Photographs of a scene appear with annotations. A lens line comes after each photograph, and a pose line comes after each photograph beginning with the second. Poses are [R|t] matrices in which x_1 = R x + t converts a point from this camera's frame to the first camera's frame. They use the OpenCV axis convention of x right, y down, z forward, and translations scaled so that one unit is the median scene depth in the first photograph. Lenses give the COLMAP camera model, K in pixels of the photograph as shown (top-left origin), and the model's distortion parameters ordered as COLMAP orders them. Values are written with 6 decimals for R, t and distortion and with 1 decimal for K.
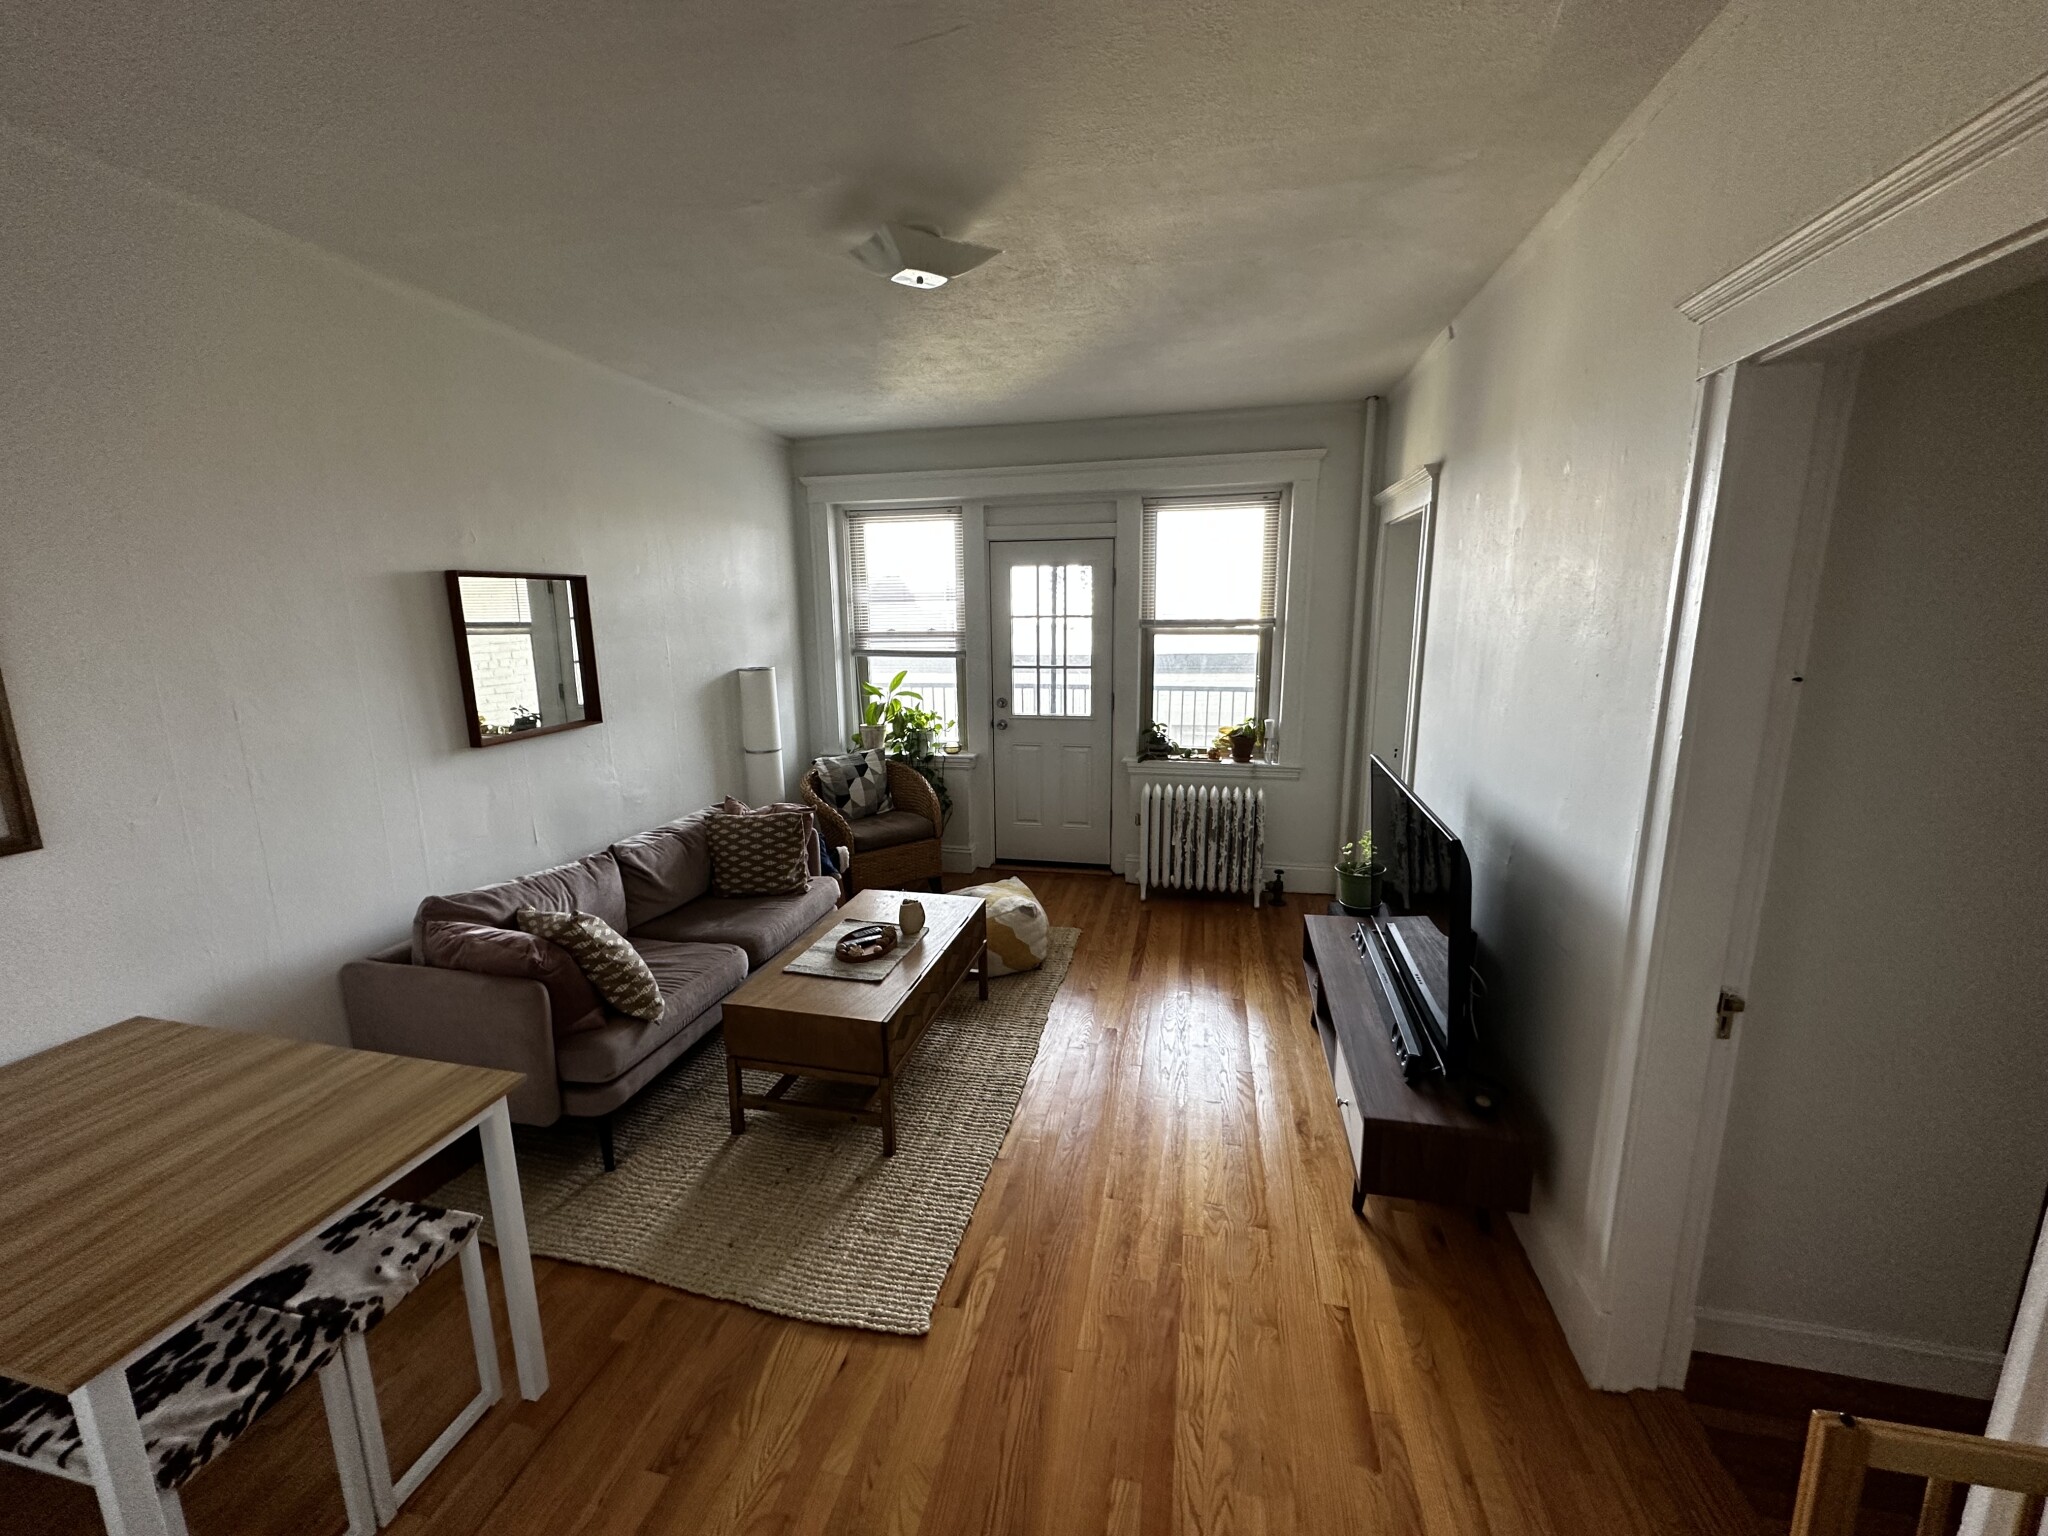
lens RADIAL K [[815.3, 0, 1024.0], [0, 815.3, 766.7], [0, 0, 1]] dist [-0.003246, 0.001328]
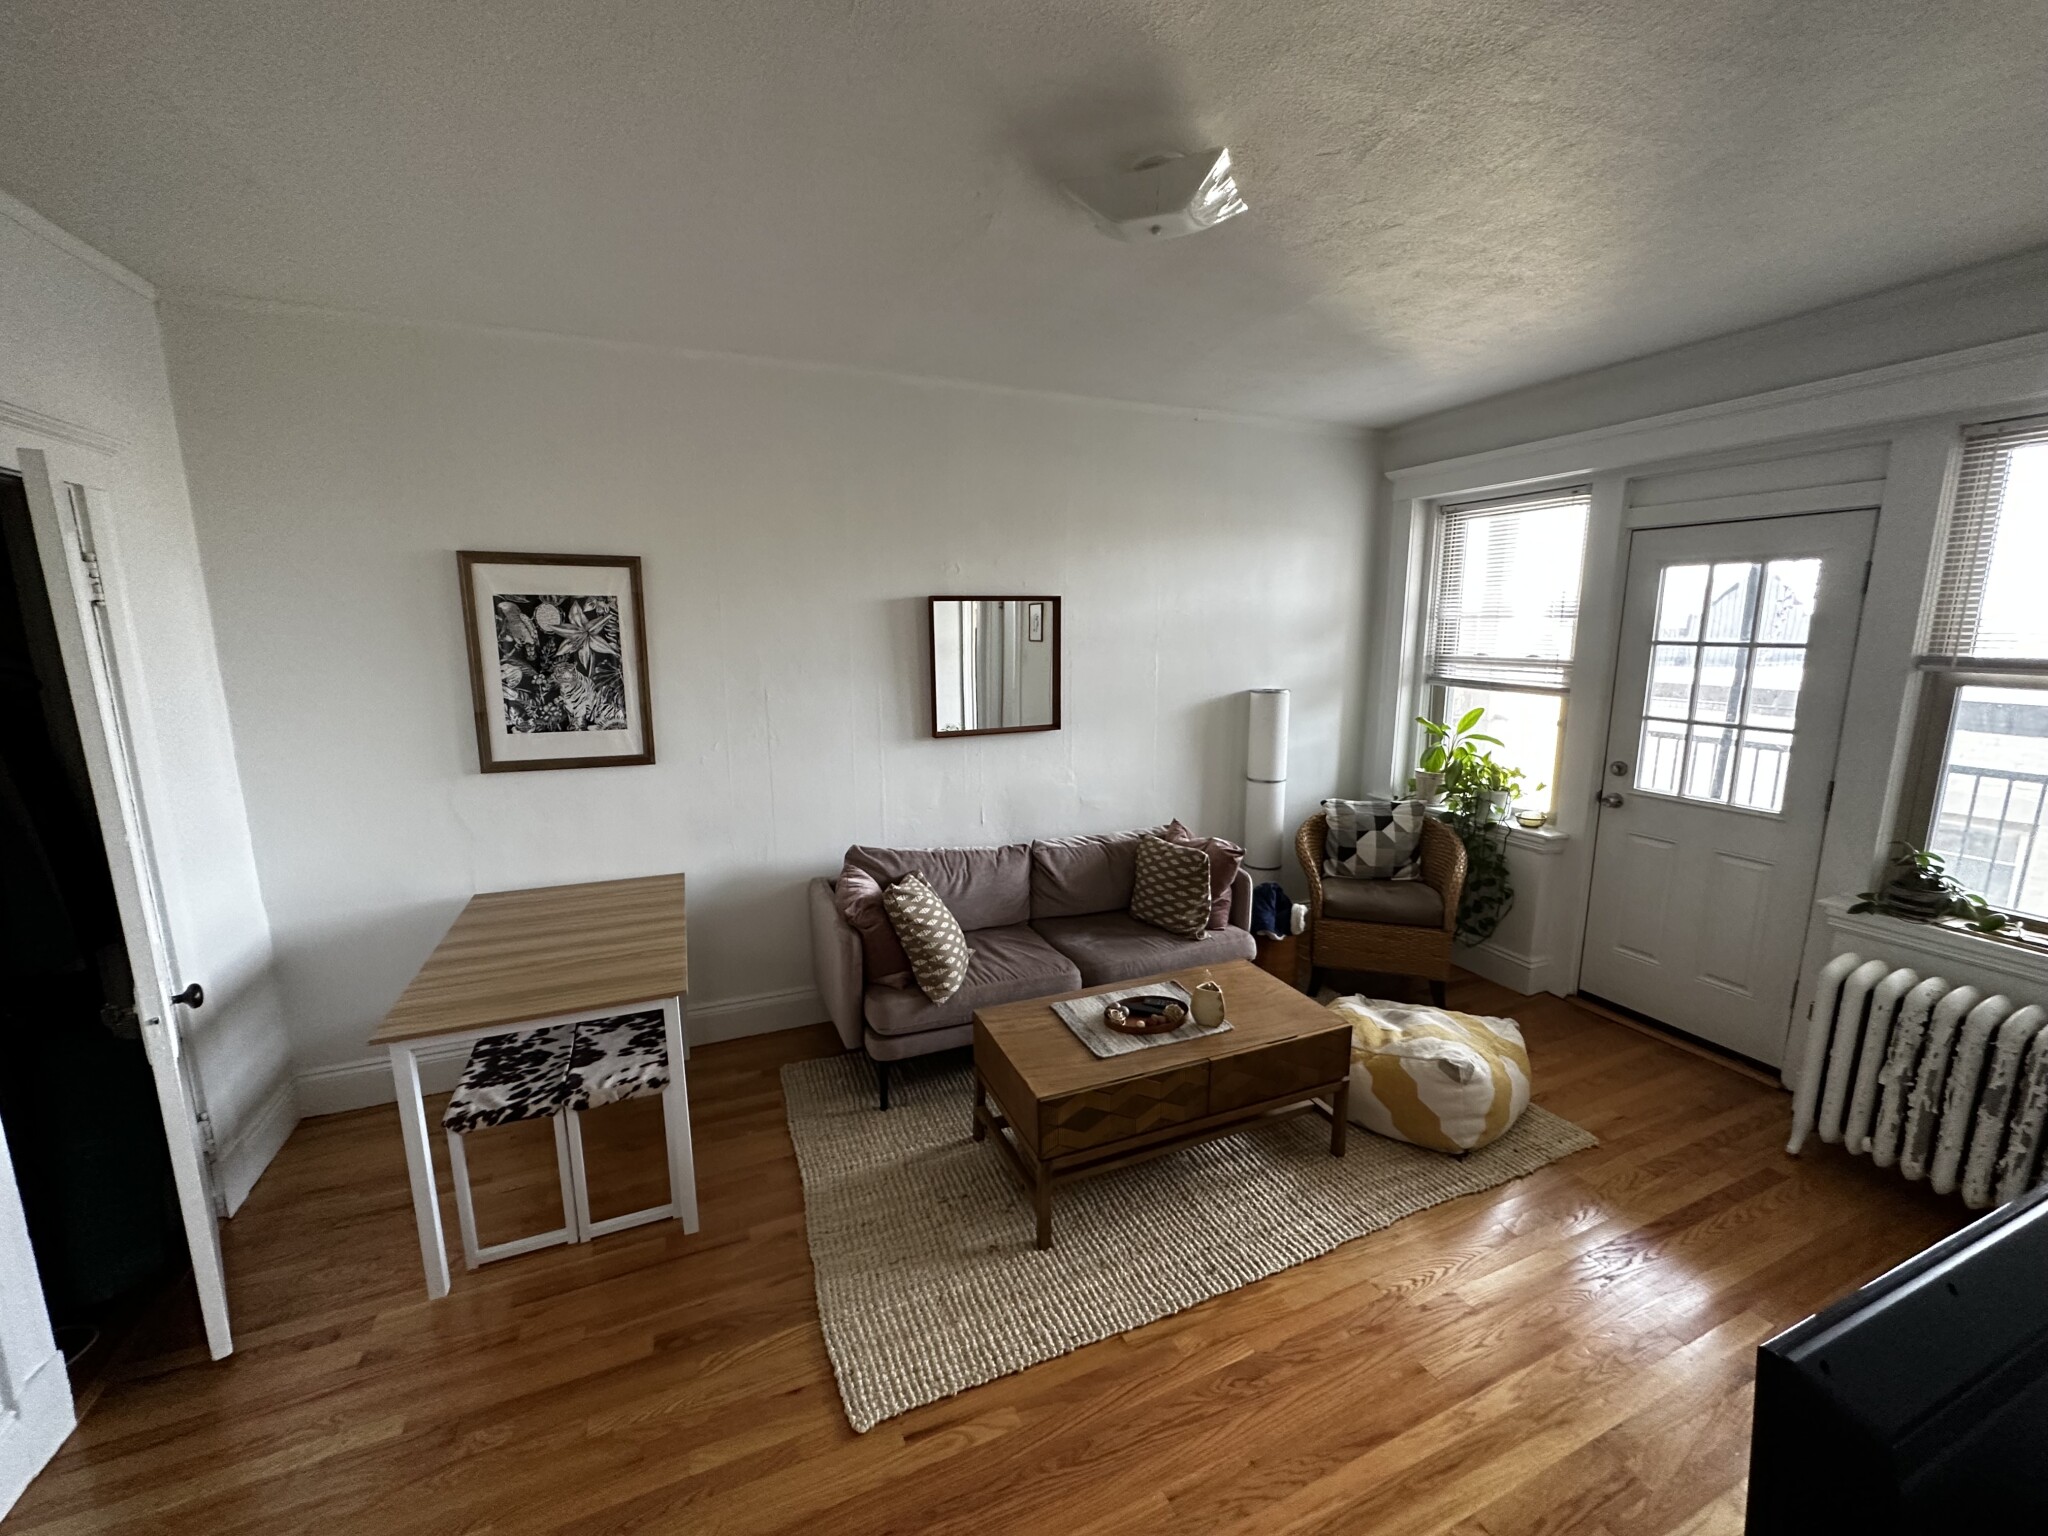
lens RADIAL K [[815.3, 0, 1020.6], [0, 815.3, 769.0], [0, 0, 1]] dist [-0.003246, 0.001328]
pose [[0.581659, 0.154768, -0.798574, 0.316029], [-0.158999, 0.984428, 0.074977, -0.070697], [0.797742, 0.083361, 0.597209, 0.284337]]
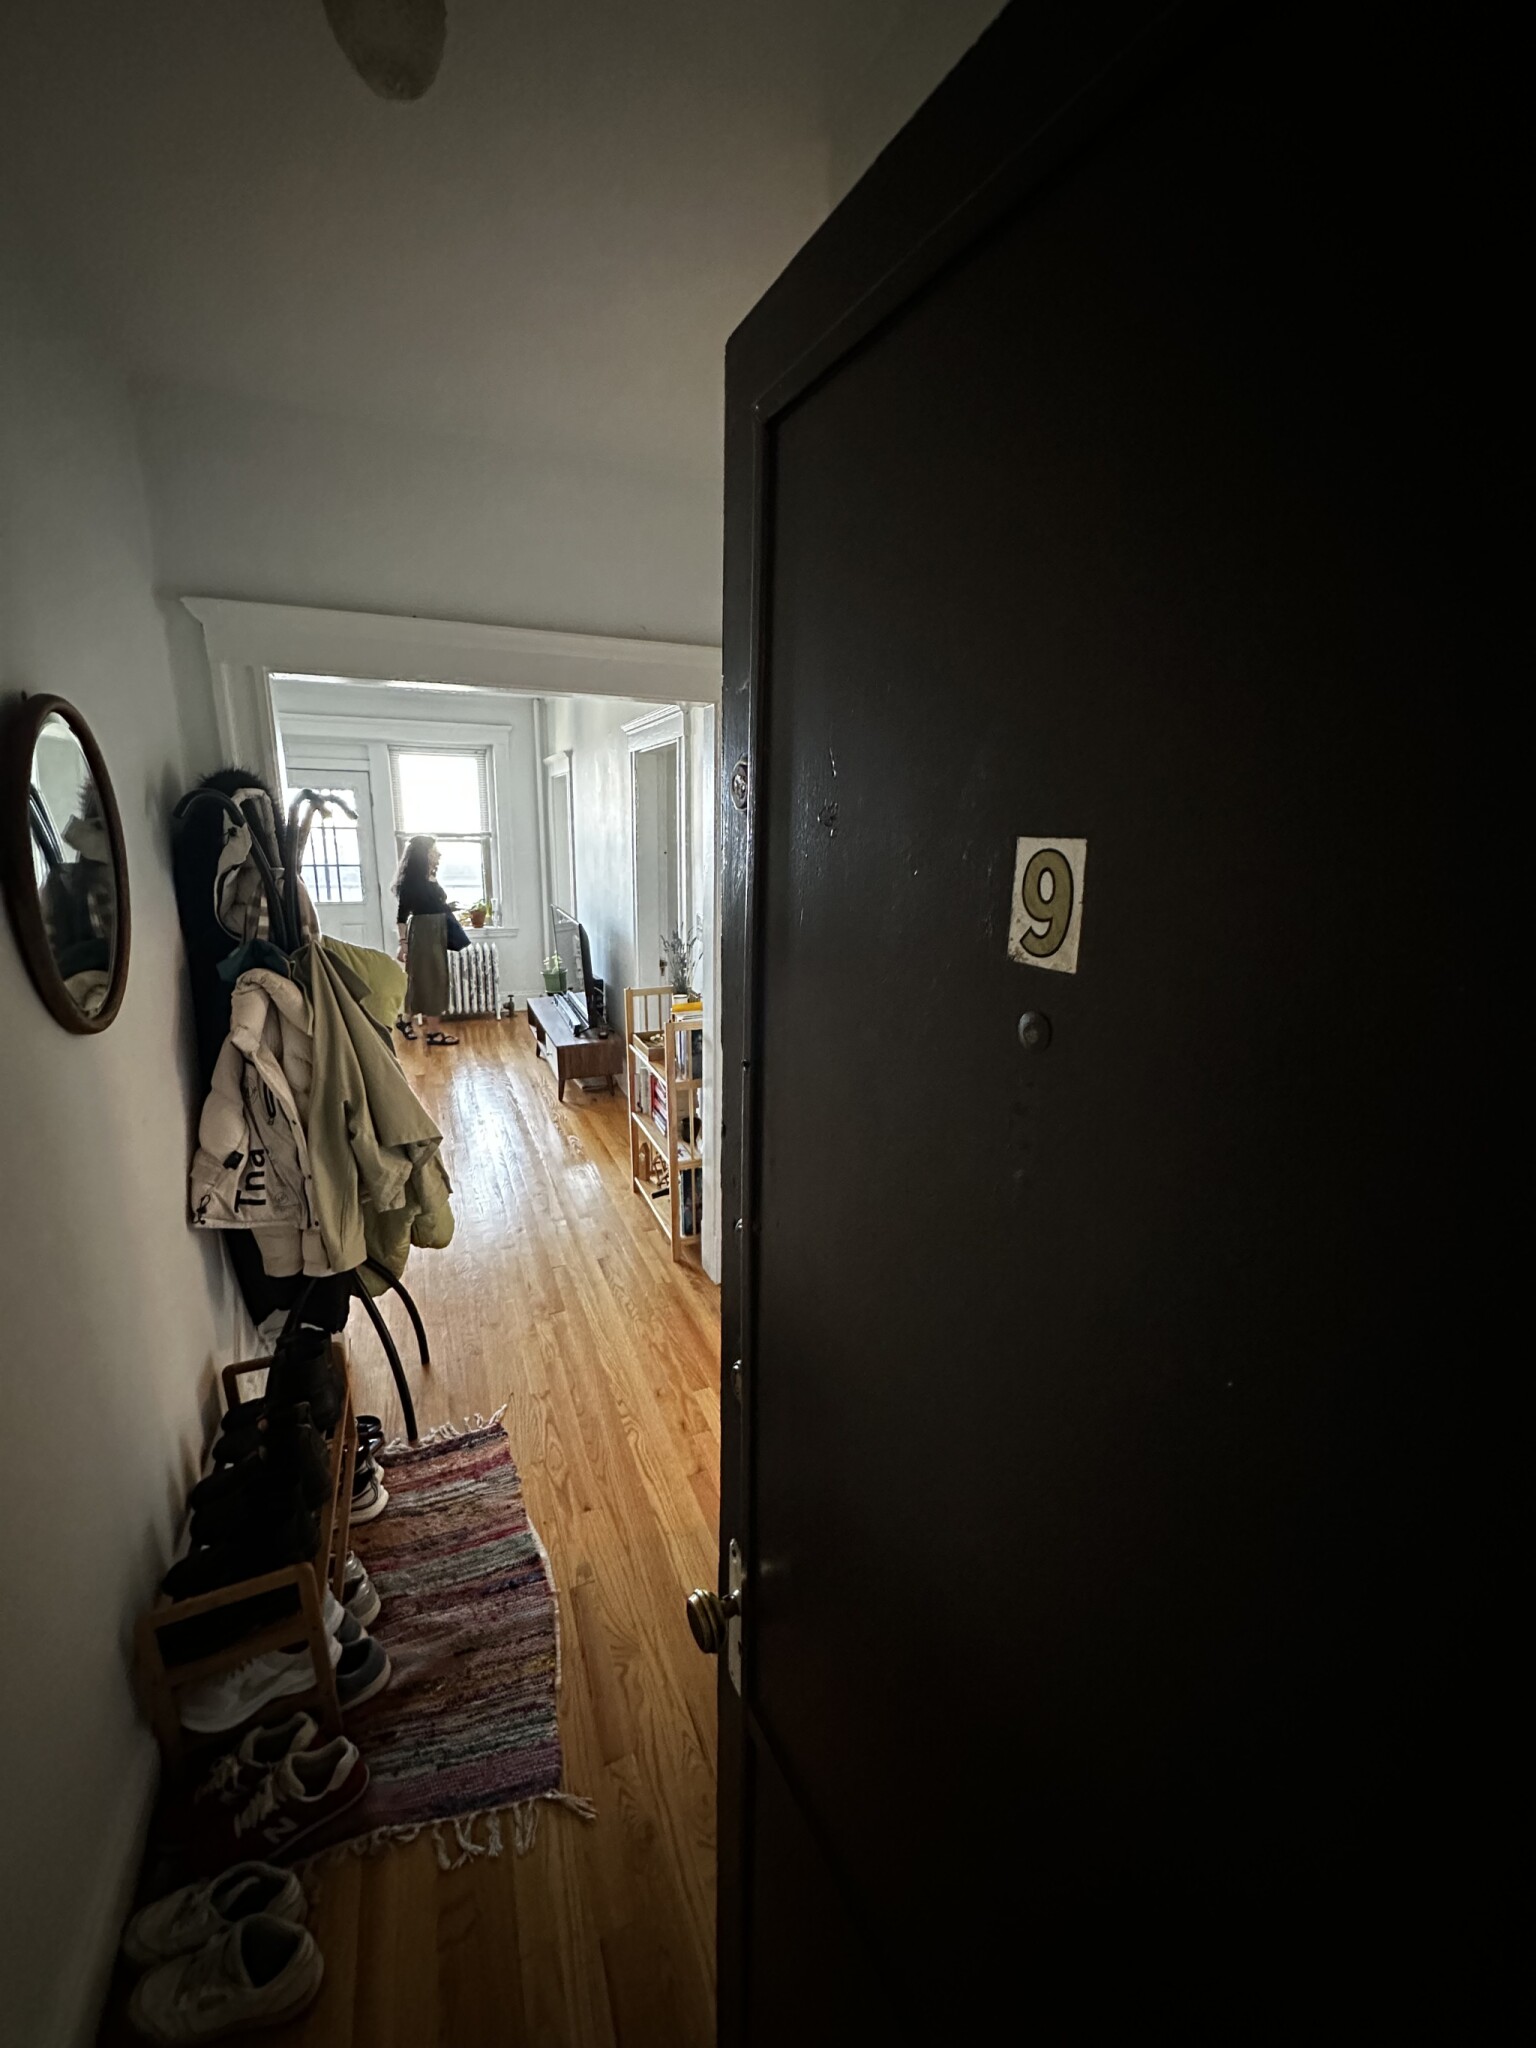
lens RADIAL K [[815.3, 0, 772.8], [0, 815.3, 1027.9], [0, 0, 1]] dist [-0.003246, 0.001328]
pose [[0.809069, -0.113998, 0.576551, -0.242296], [0.085283, 0.993397, 0.076743, 0.143093], [-0.581493, -0.012920, 0.813449, -0.724059]]
